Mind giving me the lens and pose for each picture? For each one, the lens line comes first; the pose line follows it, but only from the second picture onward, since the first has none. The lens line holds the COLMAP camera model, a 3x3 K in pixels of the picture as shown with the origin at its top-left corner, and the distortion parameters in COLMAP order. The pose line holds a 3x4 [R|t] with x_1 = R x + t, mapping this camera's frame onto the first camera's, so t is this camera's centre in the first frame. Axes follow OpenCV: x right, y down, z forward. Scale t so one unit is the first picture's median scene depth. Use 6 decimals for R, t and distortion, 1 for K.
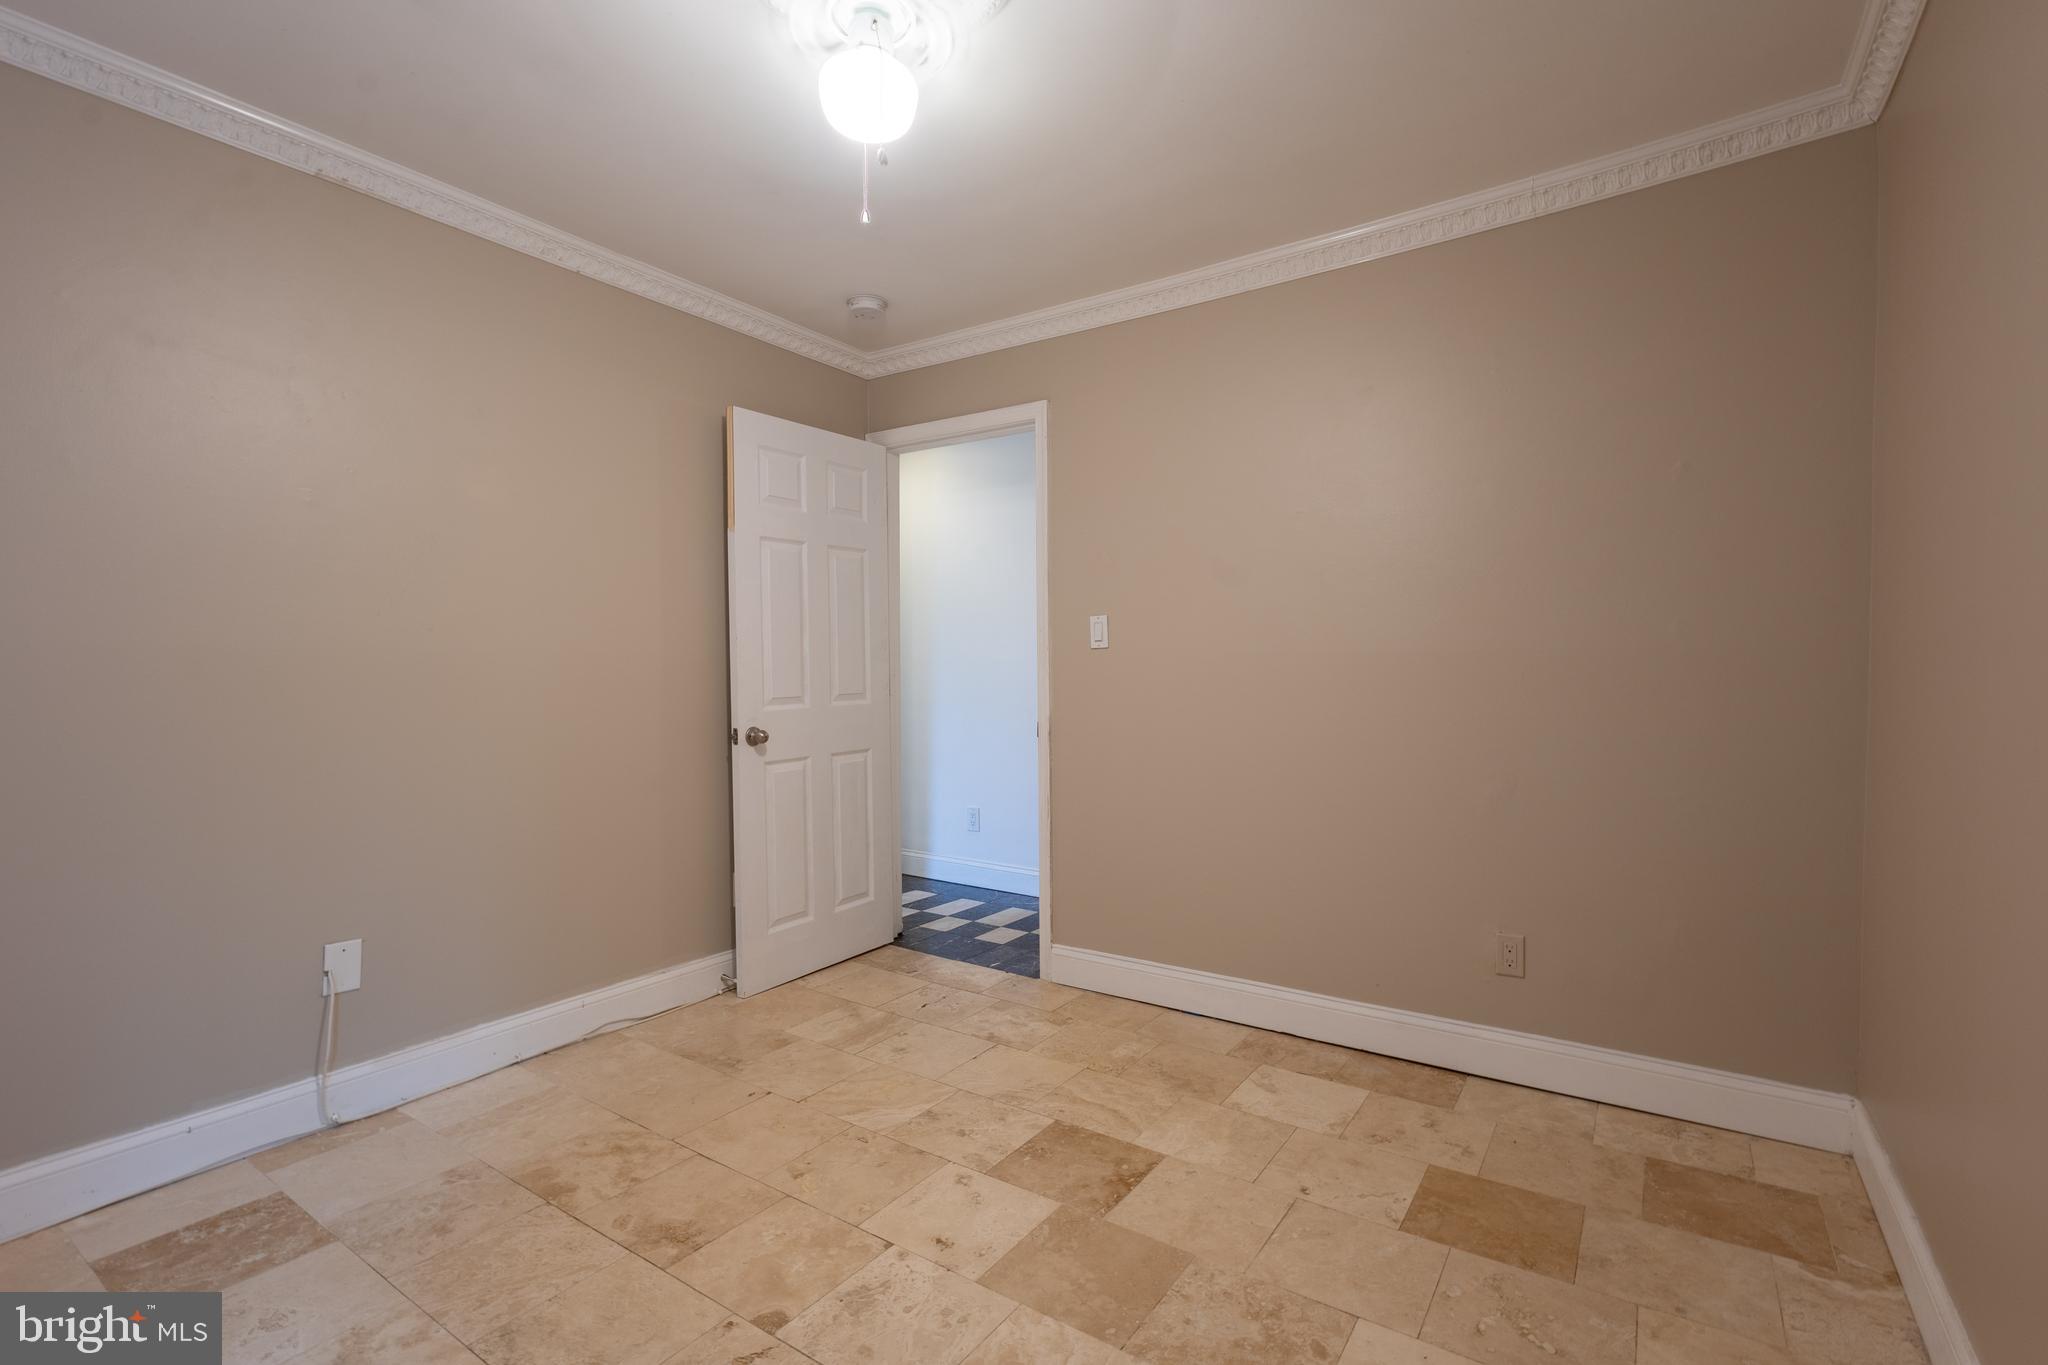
lens RADIAL K [[937.5, 0, 1023.3], [0, 937.5, 678.5], [0, 0, 1]] dist [0.008457, -0.000161]
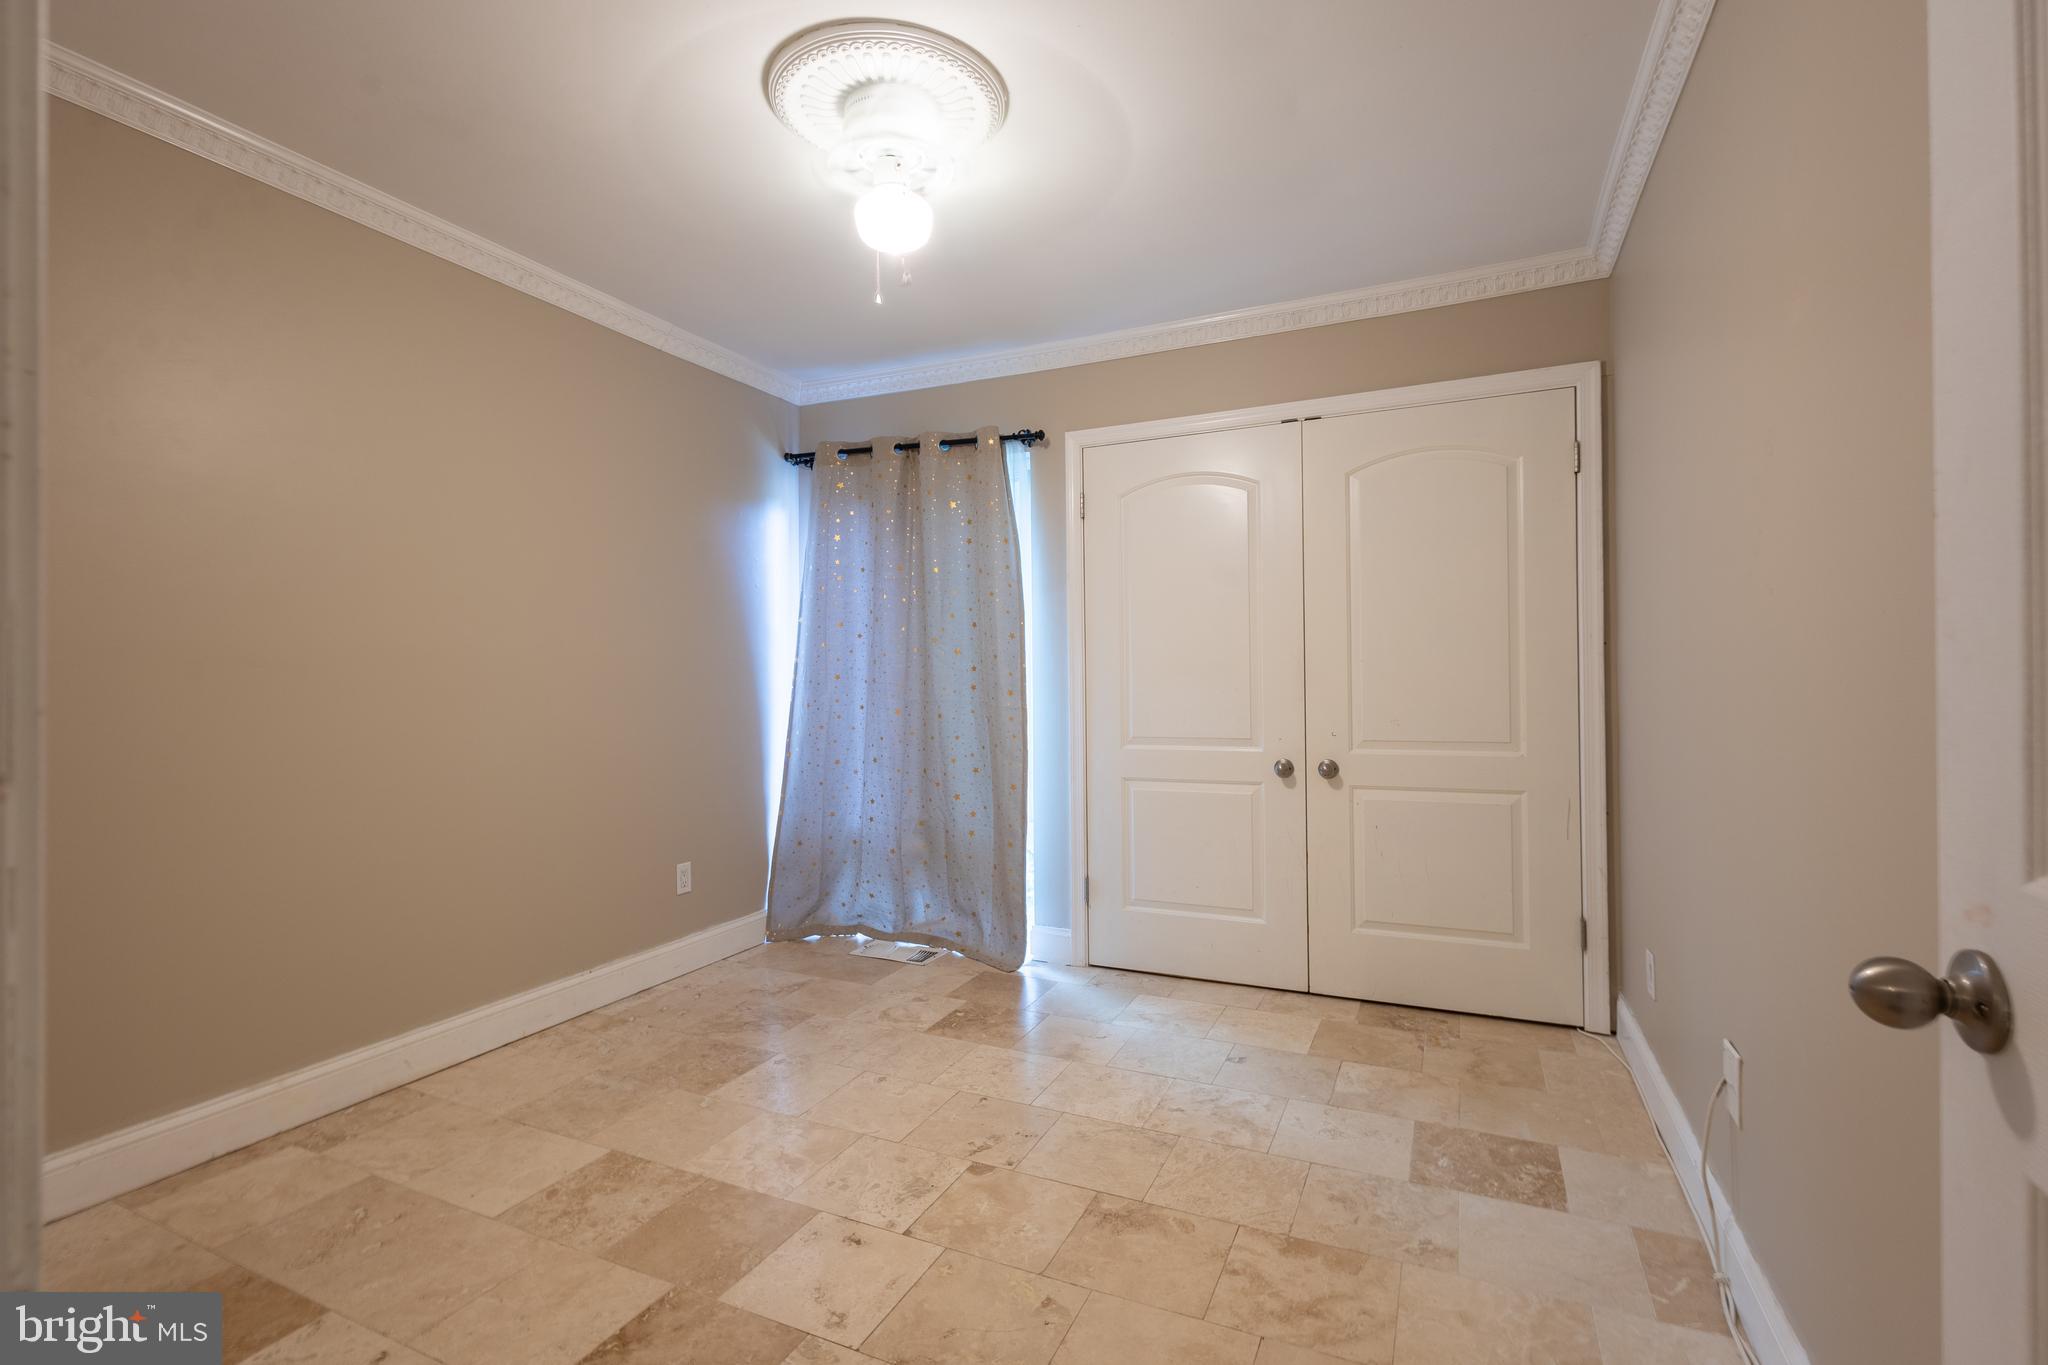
lens RADIAL K [[937.5, 0, 1023.3], [0, 937.5, 678.5], [0, 0, 1]] dist [0.008457, -0.000161]
pose [[-0.986619, 0.012812, -0.162540, -0.107711], [0.010237, 0.999809, 0.016665, -0.016998], [0.162723, 0.014778, -0.986561, 1.999916]]
